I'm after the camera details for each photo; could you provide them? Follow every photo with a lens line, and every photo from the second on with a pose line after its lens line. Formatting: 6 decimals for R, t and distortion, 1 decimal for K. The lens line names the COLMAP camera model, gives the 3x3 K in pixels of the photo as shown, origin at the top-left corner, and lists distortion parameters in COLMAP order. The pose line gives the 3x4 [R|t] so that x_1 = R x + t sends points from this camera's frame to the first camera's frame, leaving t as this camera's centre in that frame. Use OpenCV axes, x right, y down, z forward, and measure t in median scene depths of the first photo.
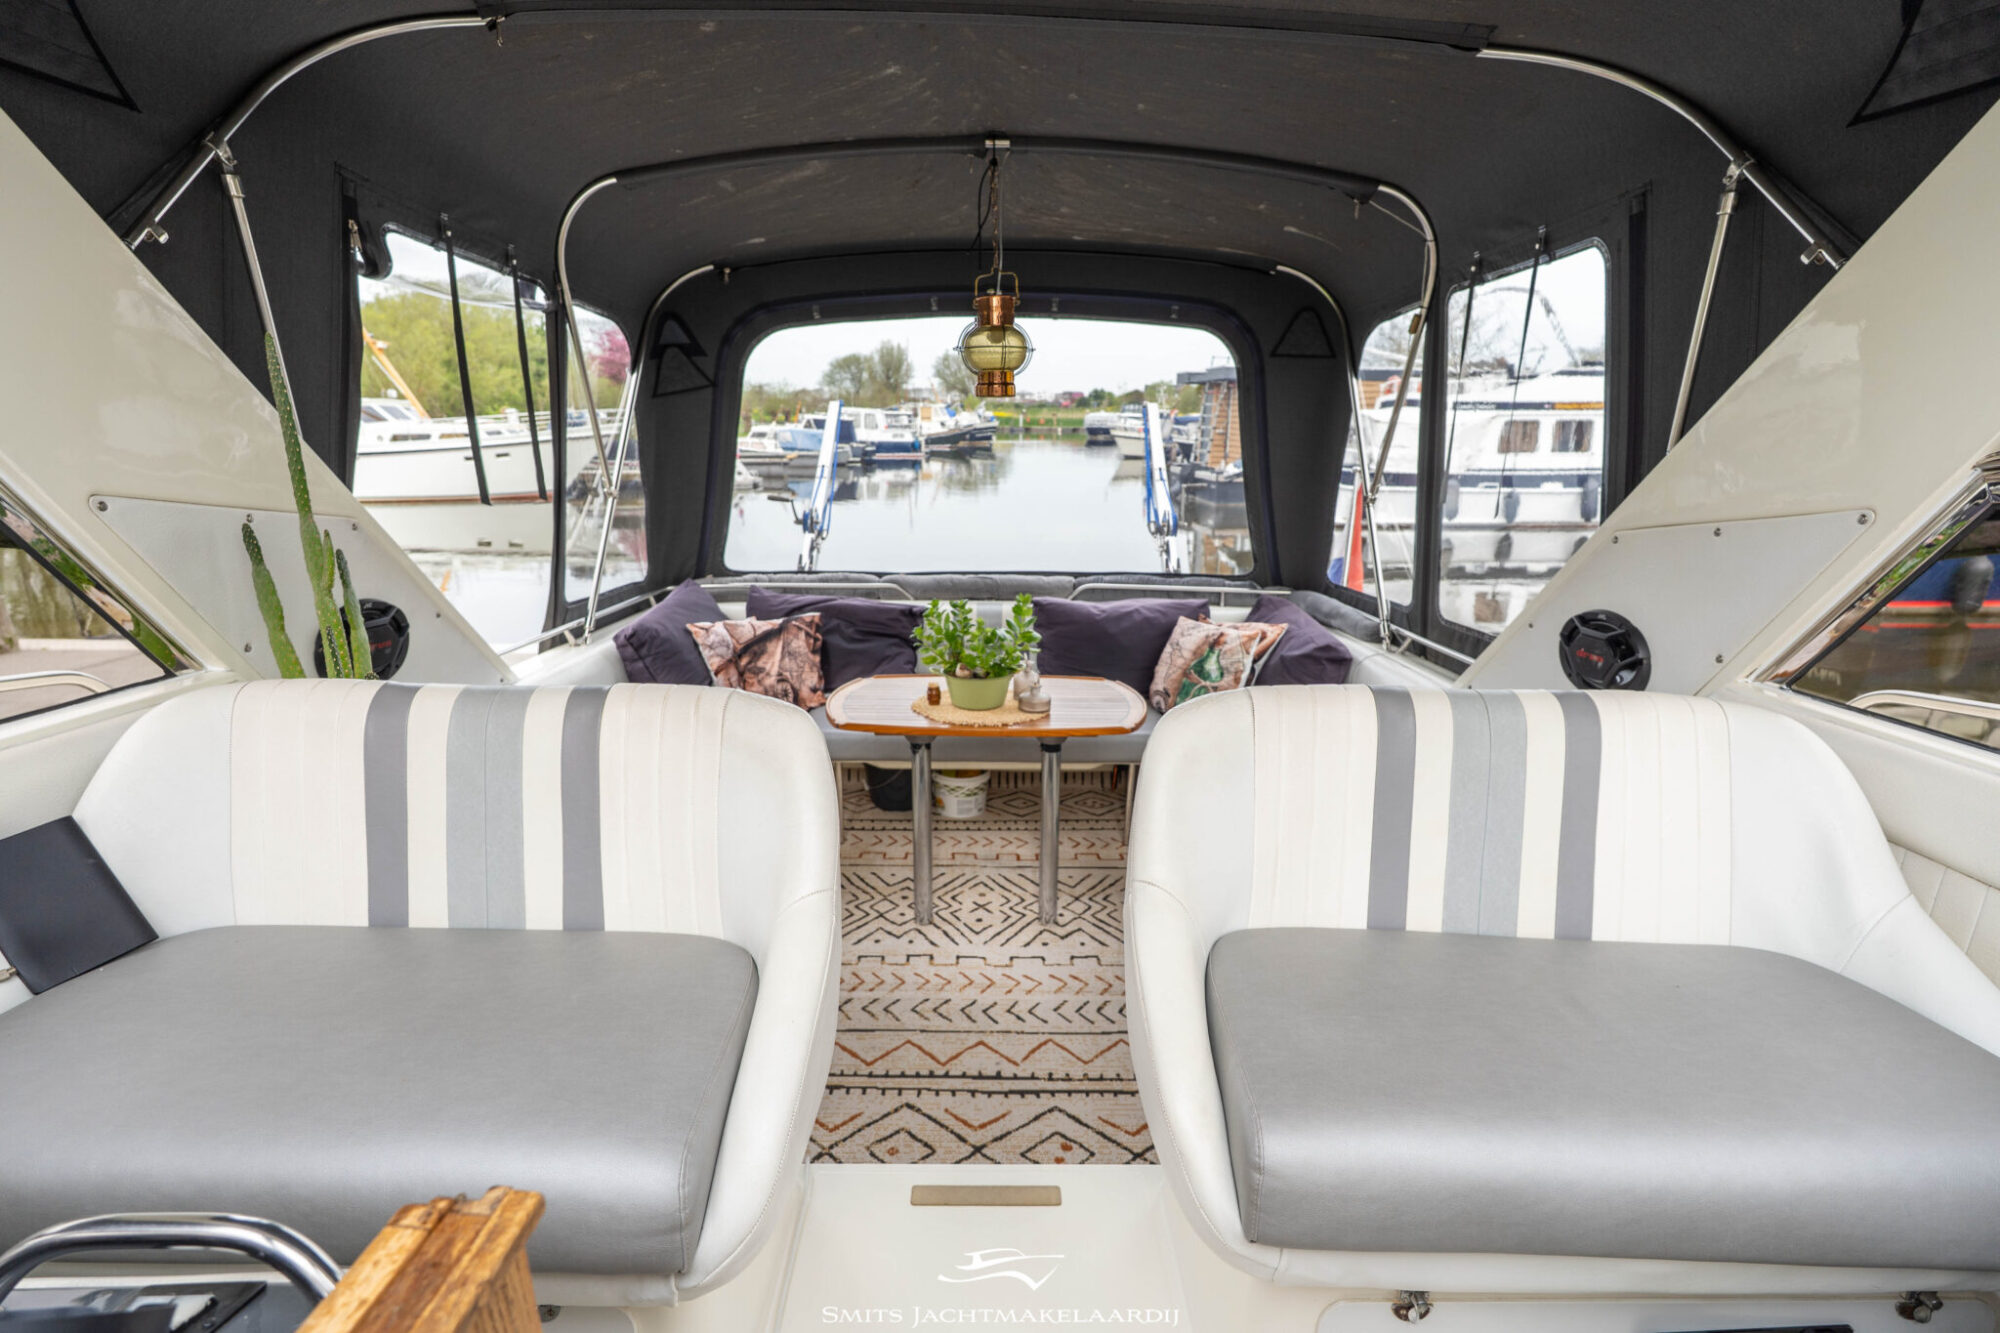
lens RADIAL K [[884.1, 0, 993.1], [0, 884.1, 664.1], [0, 0, 1]] dist [0.002201, 0.000192]
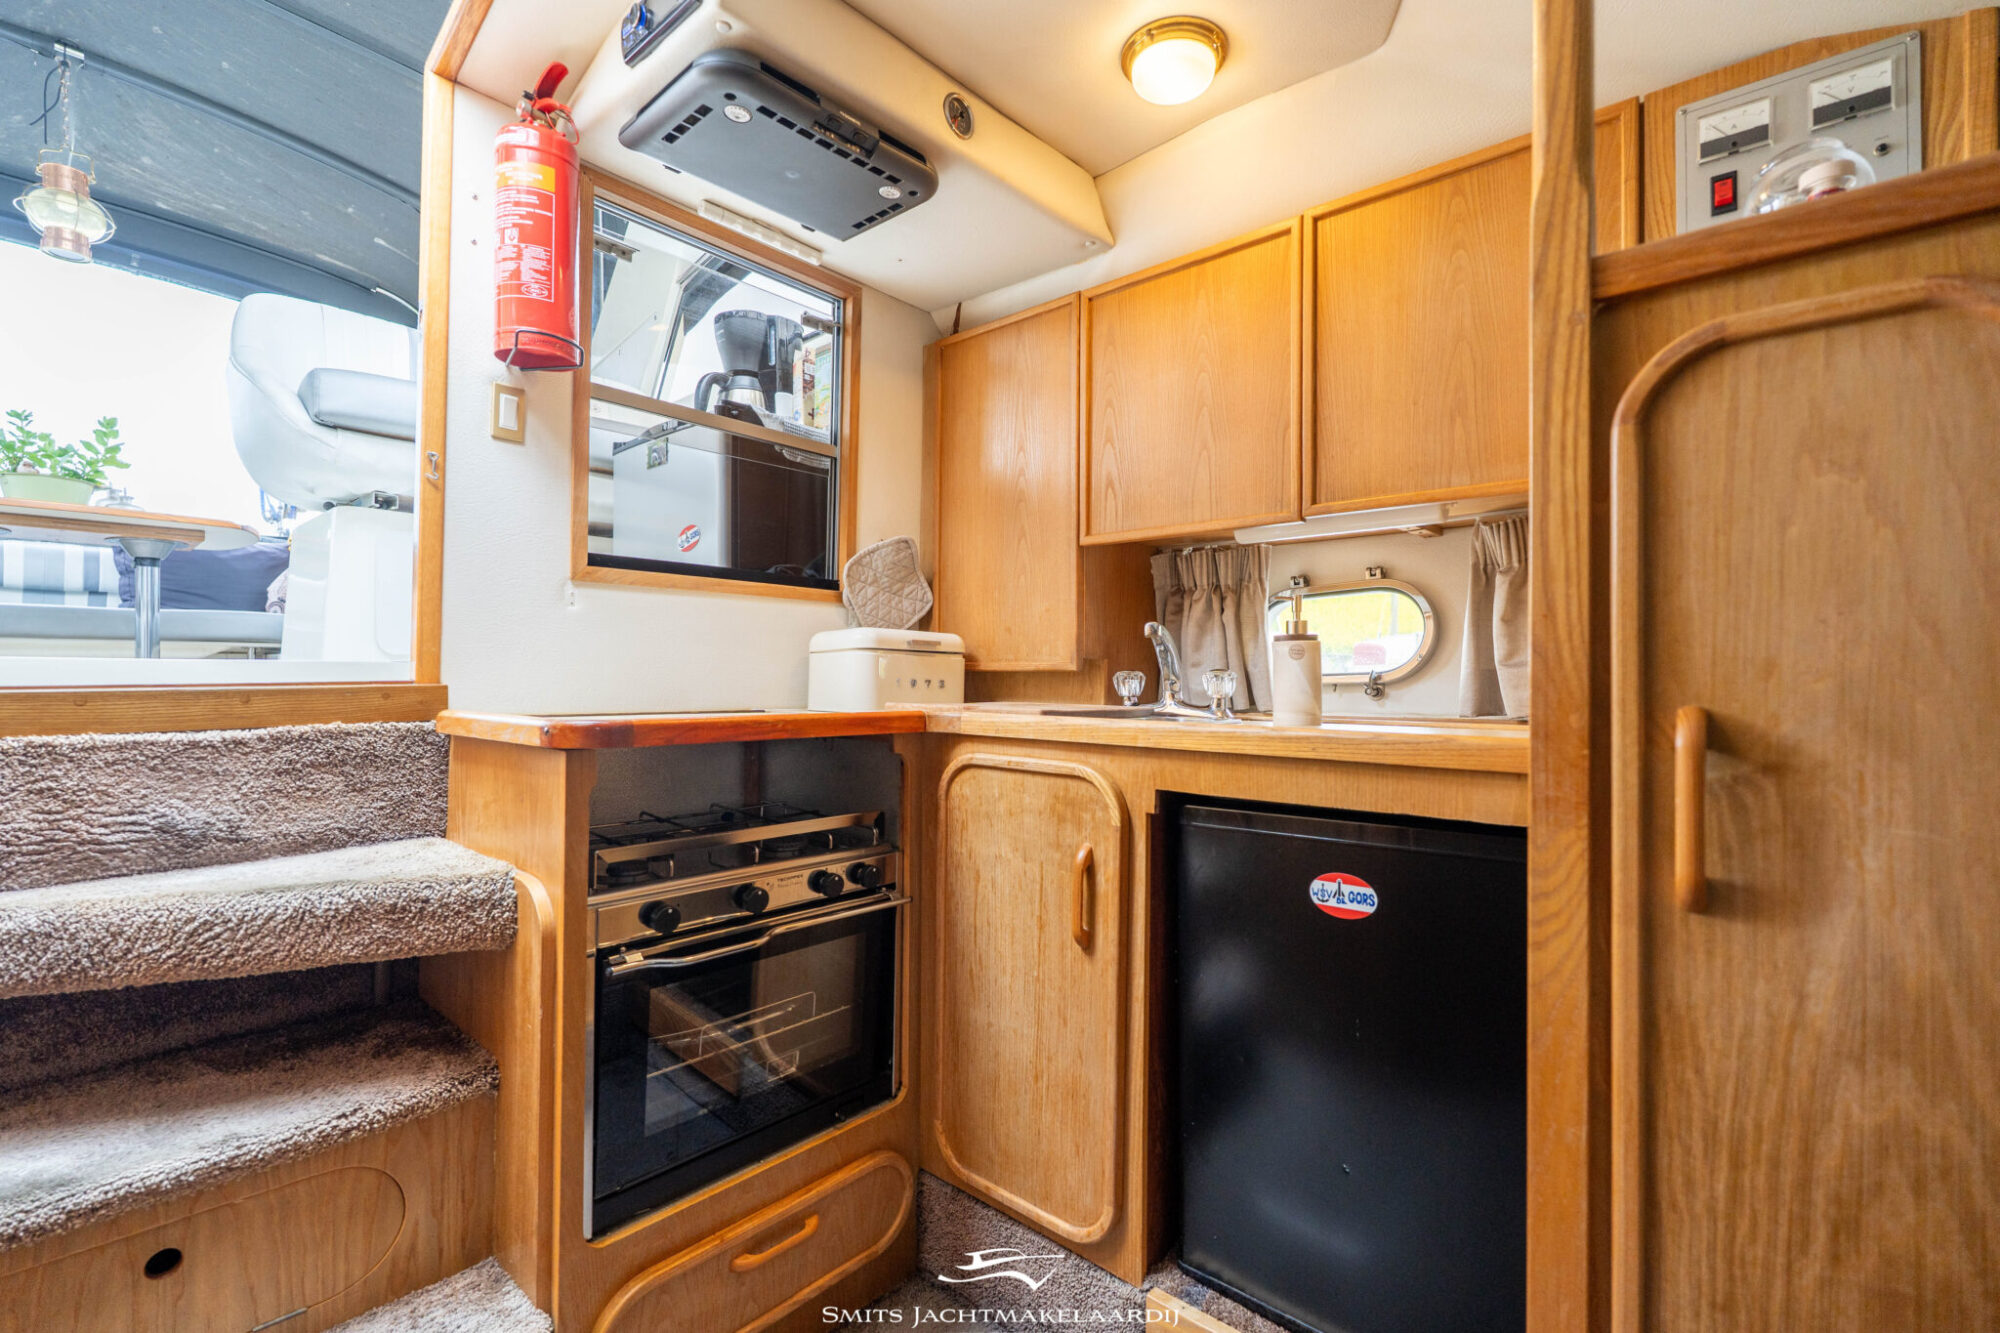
lens RADIAL K [[887.4, 0, 1005.5], [0, 887.4, 668.1], [0, 0, 1]] dist [-0.000376, -0.000487]
pose [[0.656931, -0.000956, 0.753950, -0.048263], [0.205896, 0.962215, -0.178181, 0.489568], [-0.725292, 0.272289, 0.632306, -0.314807]]
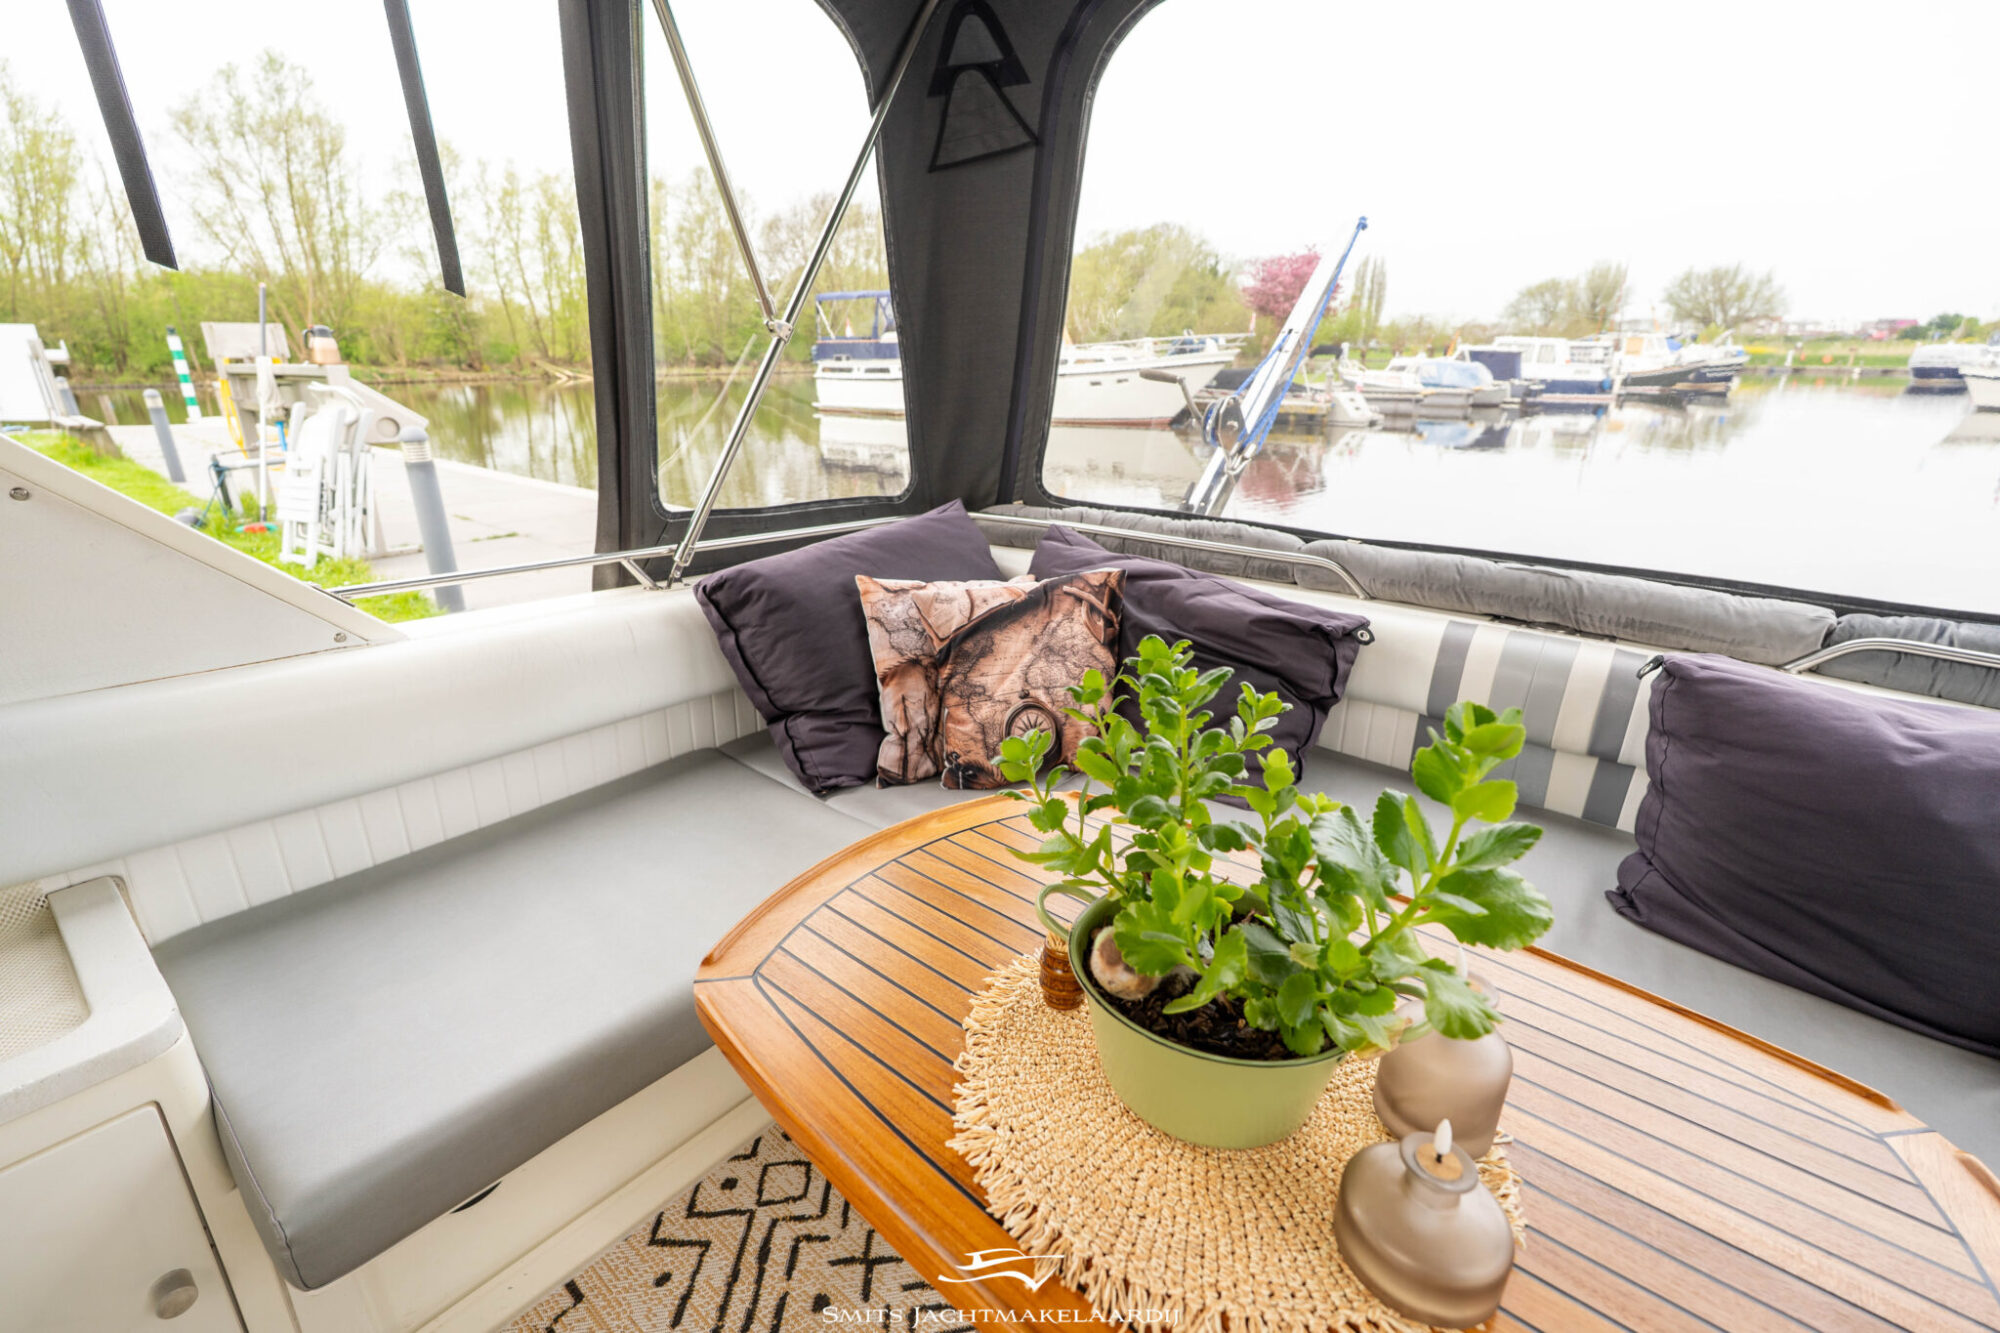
lens RADIAL K [[873.0, 0, 1001.2], [0, 873.0, 668.1], [0, 0, 1]] dist [0.000728, -0.000854]
pose [[0.779918, 0.213609, -0.588302, 0.047634], [-0.171969, 0.976916, 0.126731, -0.071856], [0.601793, 0.002330, 0.798649, 0.595023]]
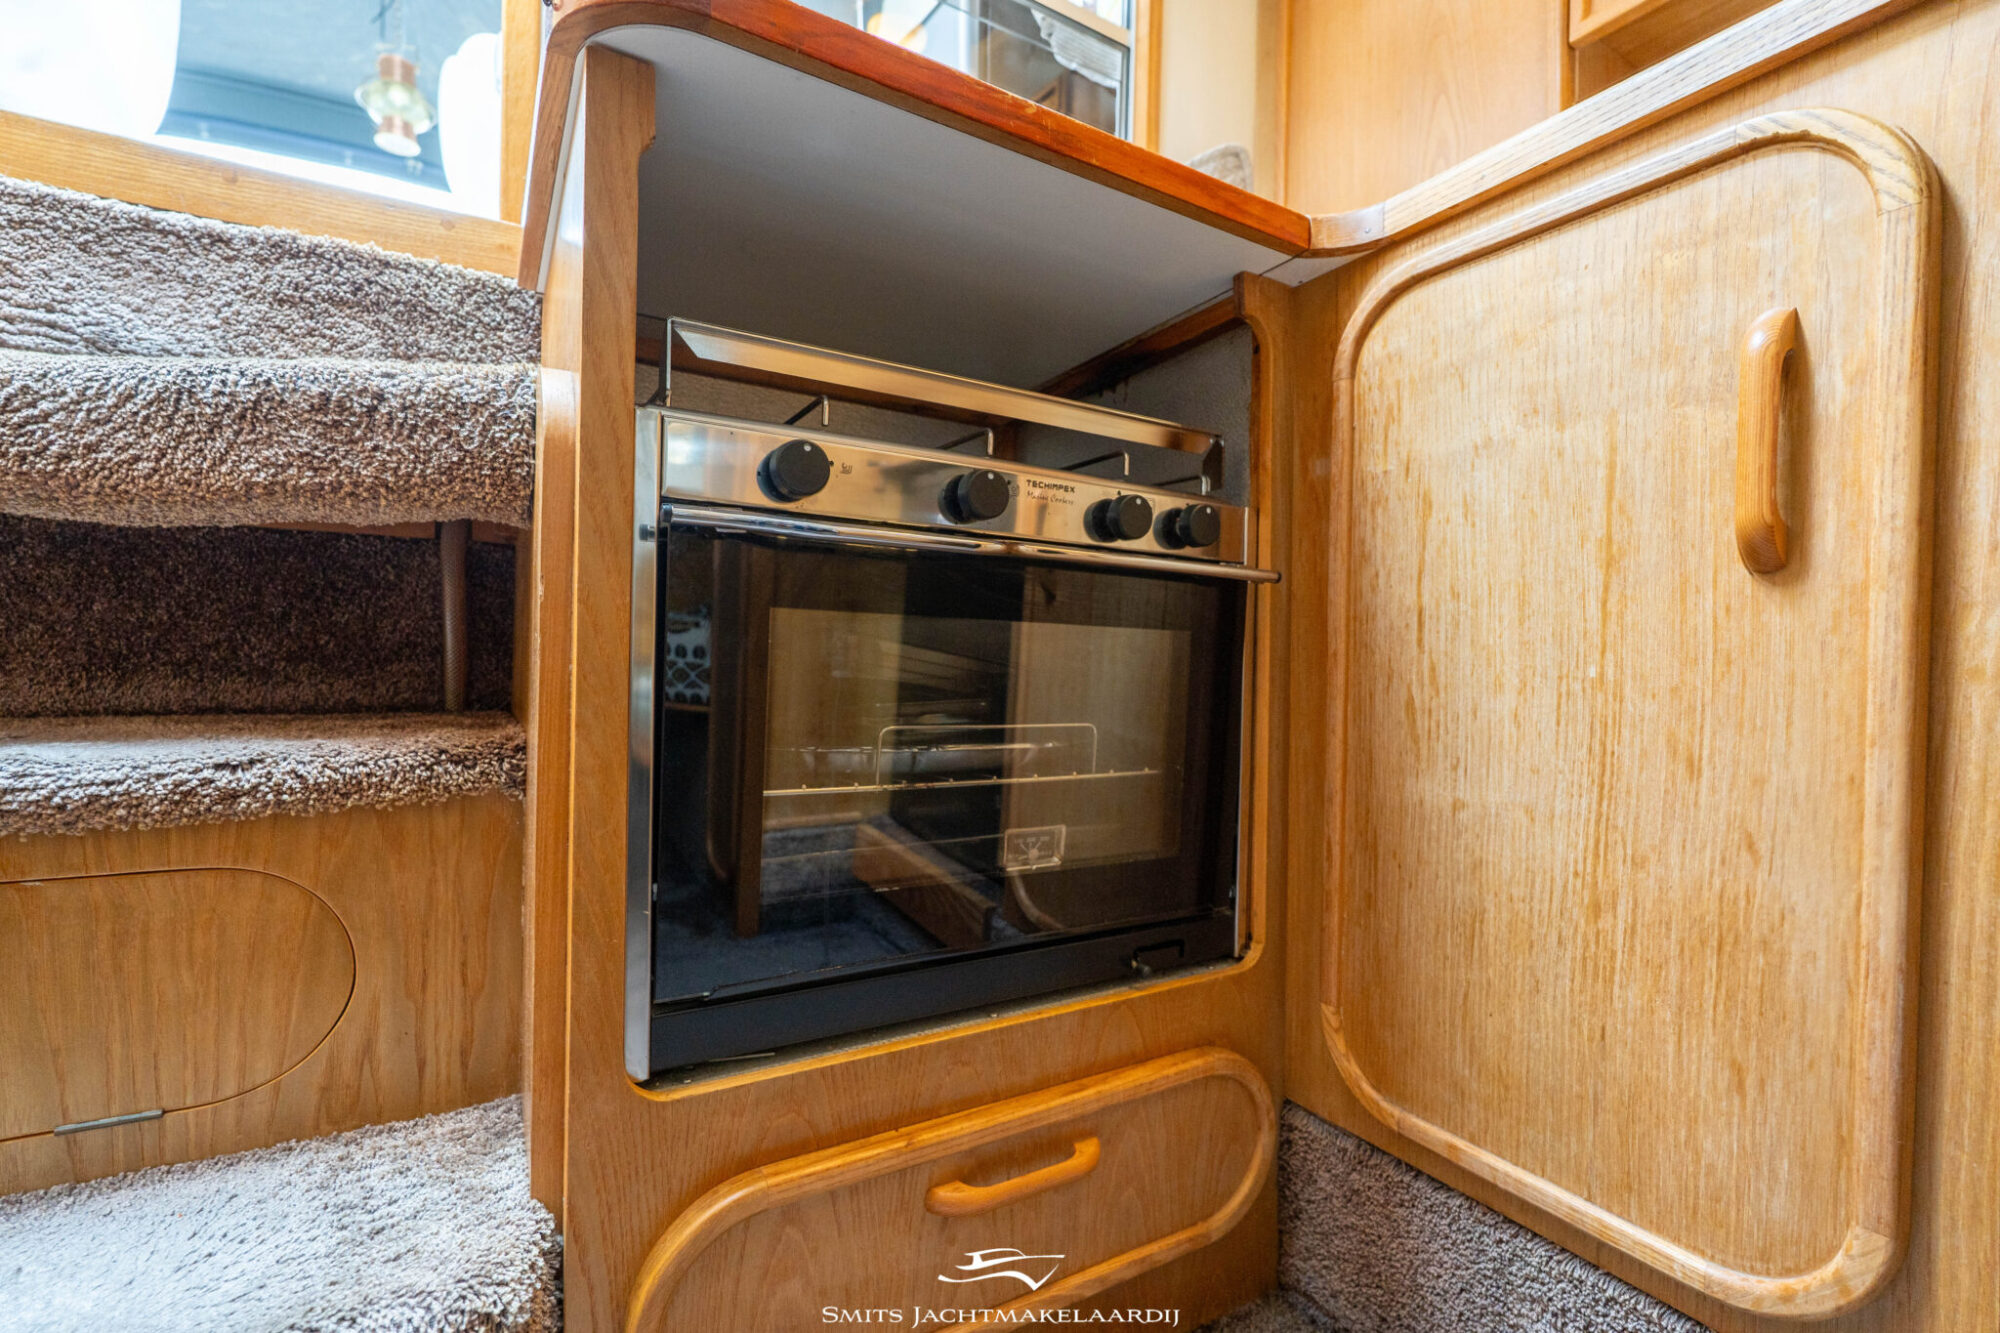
lens RADIAL K [[883.3, 0, 1001.7], [0, 883.3, 673.7], [0, 0, 1]] dist [-0.002034, 0.000220]
pose [[0.858147, 0.000740, 0.513403, 0.068086], [0.135539, 0.964195, -0.227941, 0.574290], [-0.495189, 0.265193, 0.827321, -0.127966]]
